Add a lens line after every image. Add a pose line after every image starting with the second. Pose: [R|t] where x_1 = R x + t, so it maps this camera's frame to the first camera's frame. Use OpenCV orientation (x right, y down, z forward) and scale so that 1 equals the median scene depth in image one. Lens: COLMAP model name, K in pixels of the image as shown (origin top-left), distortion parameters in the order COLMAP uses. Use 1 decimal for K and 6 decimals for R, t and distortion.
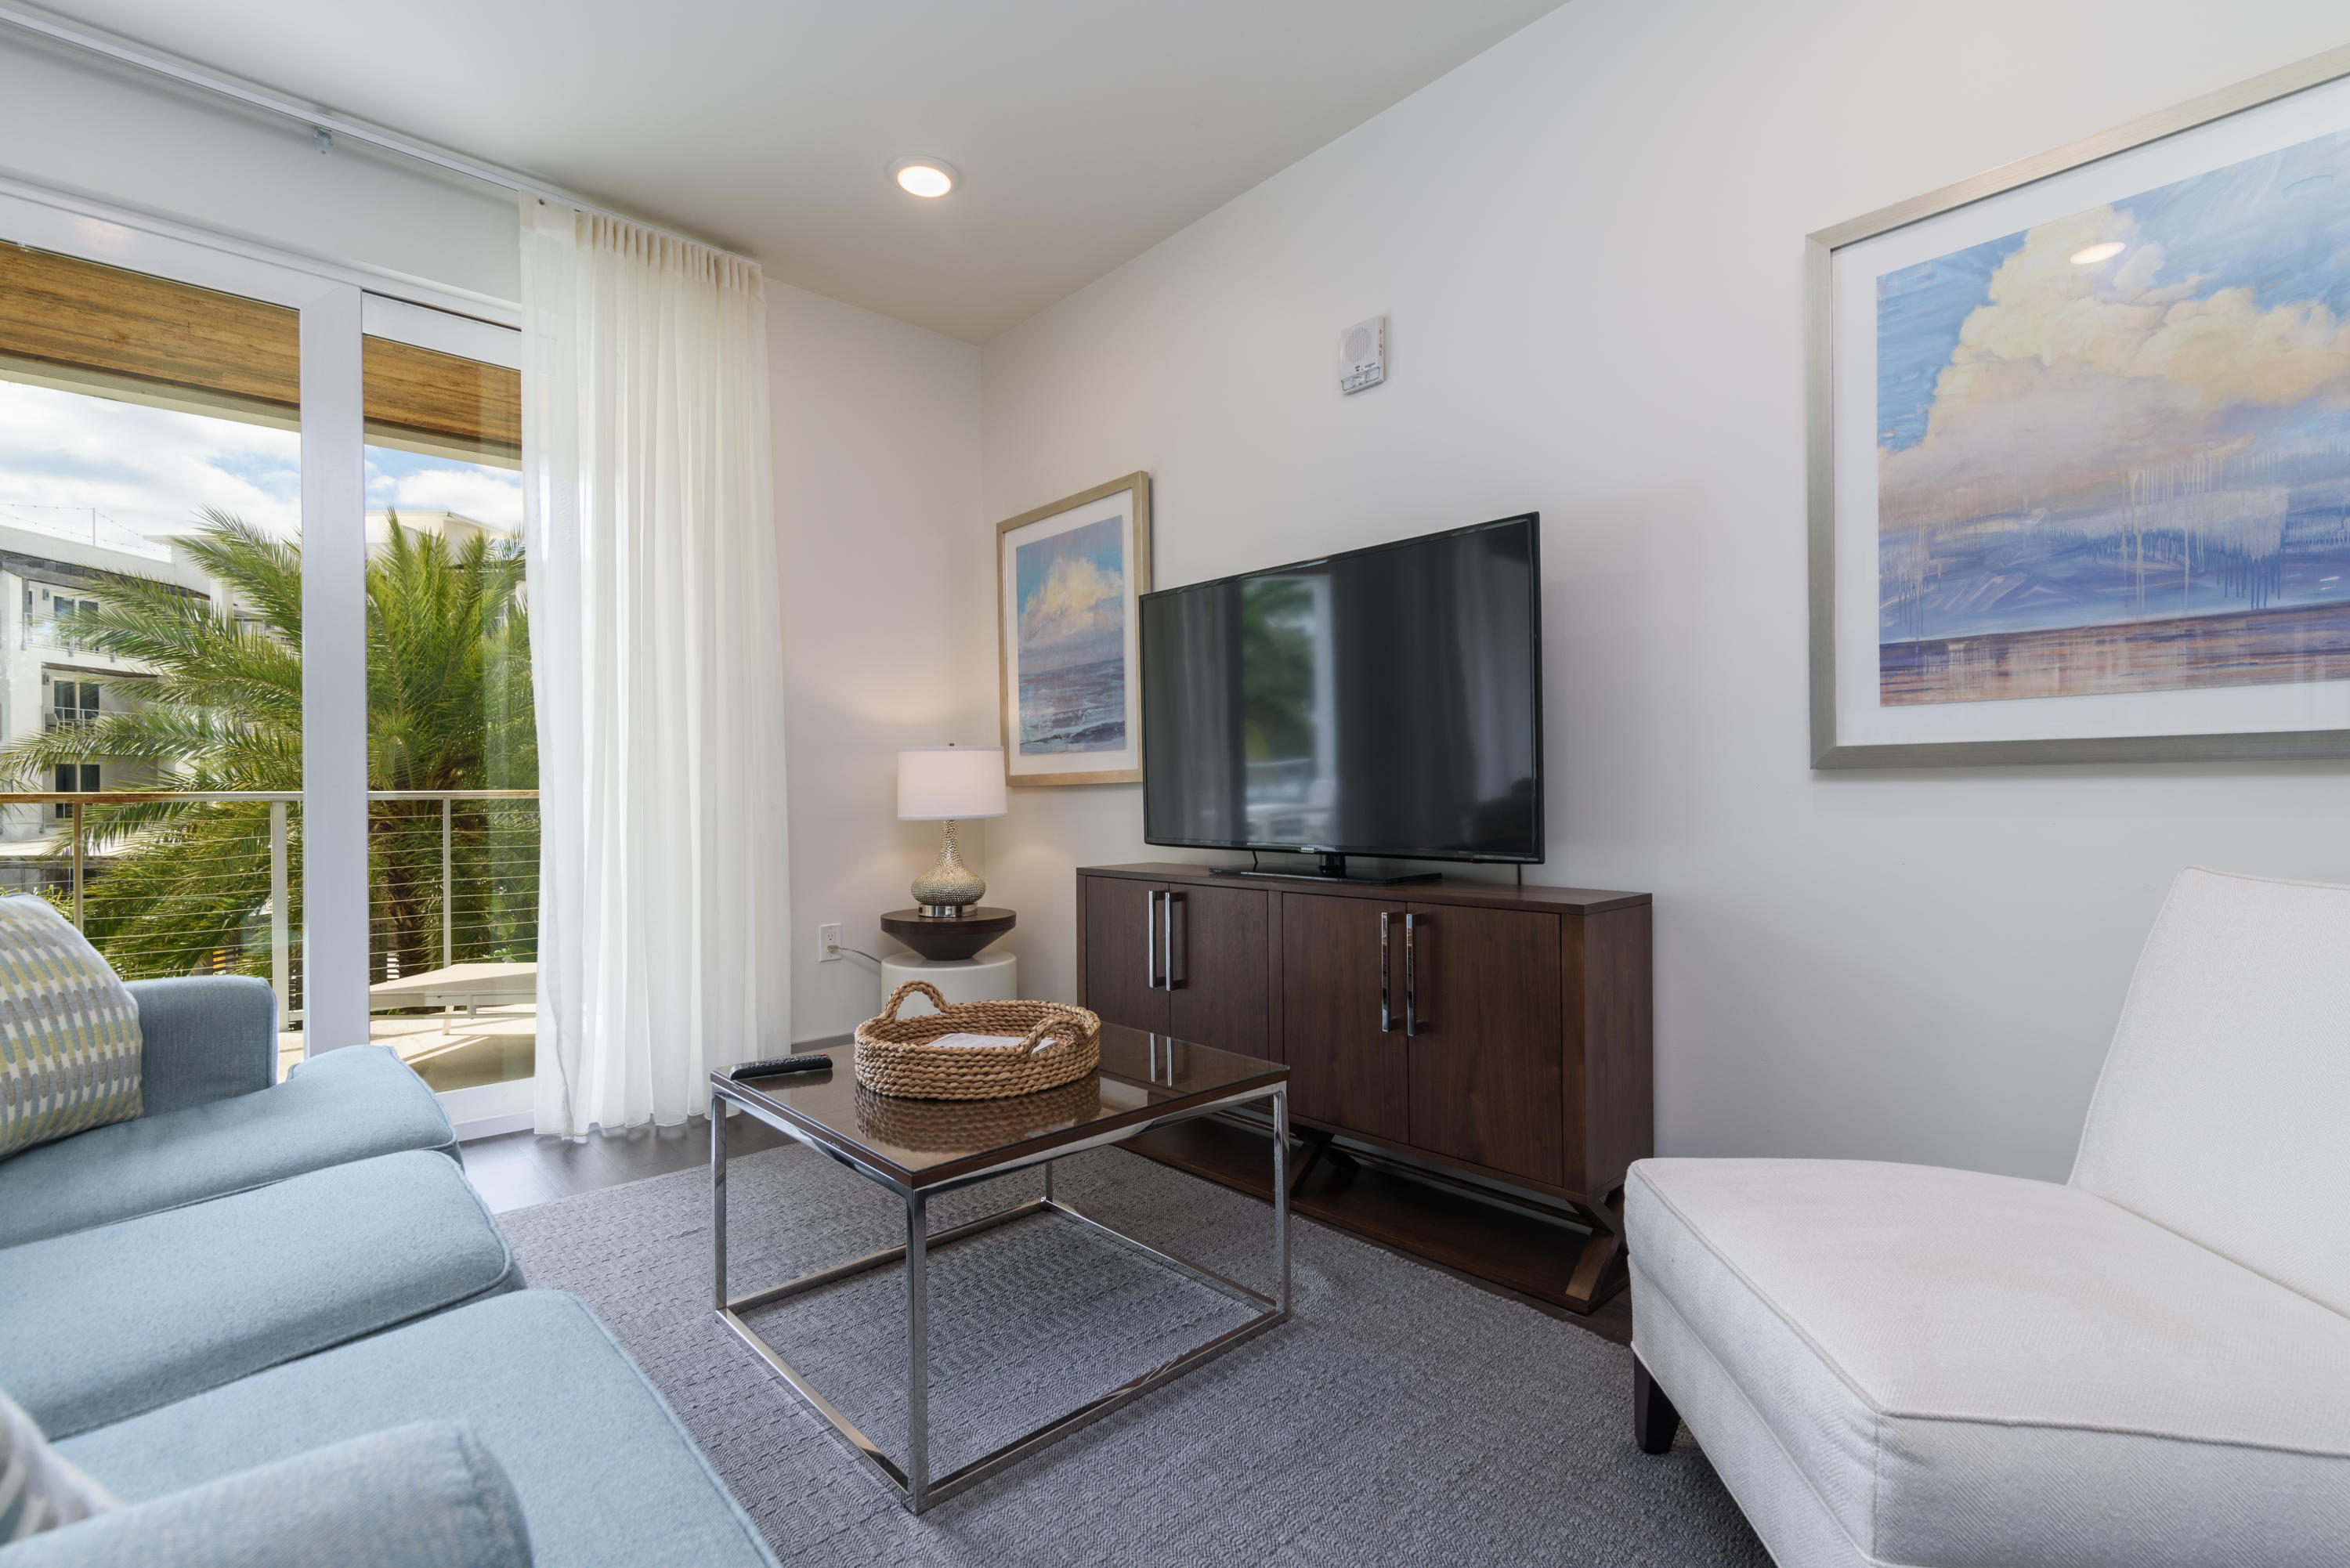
lens RADIAL K [[1074.3, 0, 1190.3], [0, 1074.3, 791.2], [0, 0, 1]] dist [0.014529, -0.000429]
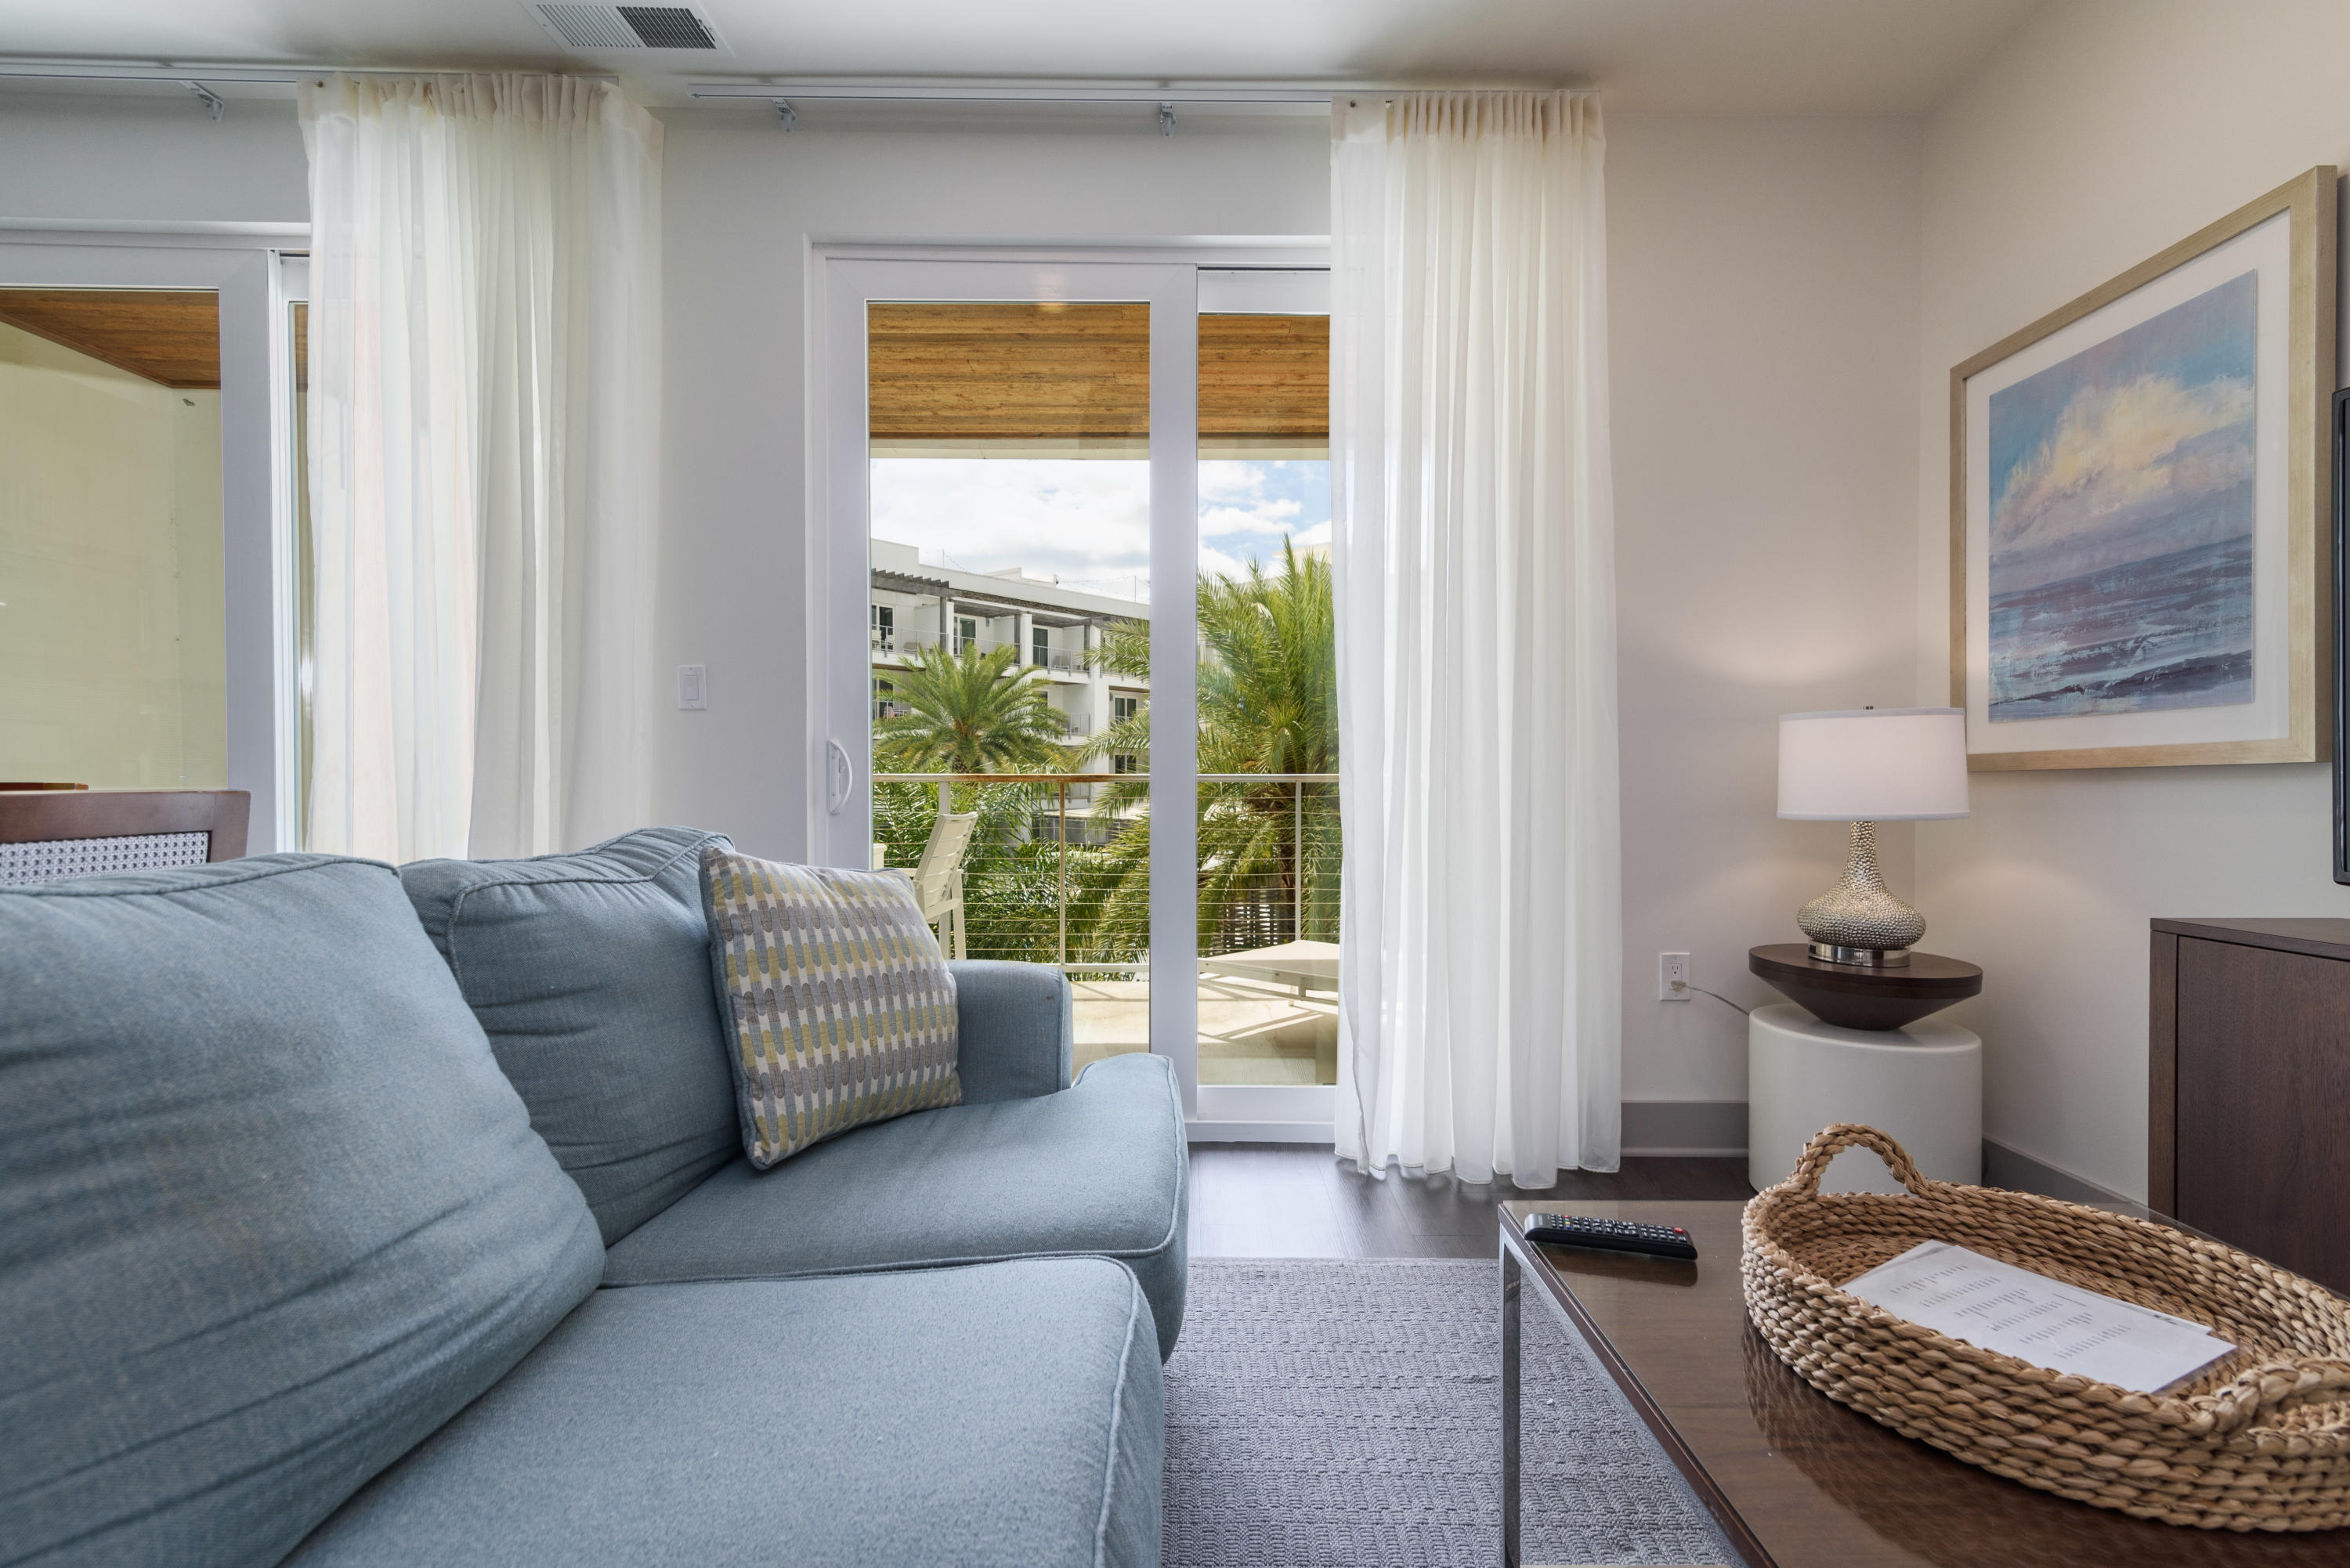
lens RADIAL K [[1074.3, 0, 1190.3], [0, 1074.3, 791.2], [0, 0, 1]] dist [0.014529, -0.000429]
pose [[0.739956, 0.015213, -0.672483, -0.088169], [-0.006648, 0.999861, 0.015305, 0.000849], [0.672622, -0.006854, 0.739955, 0.234978]]
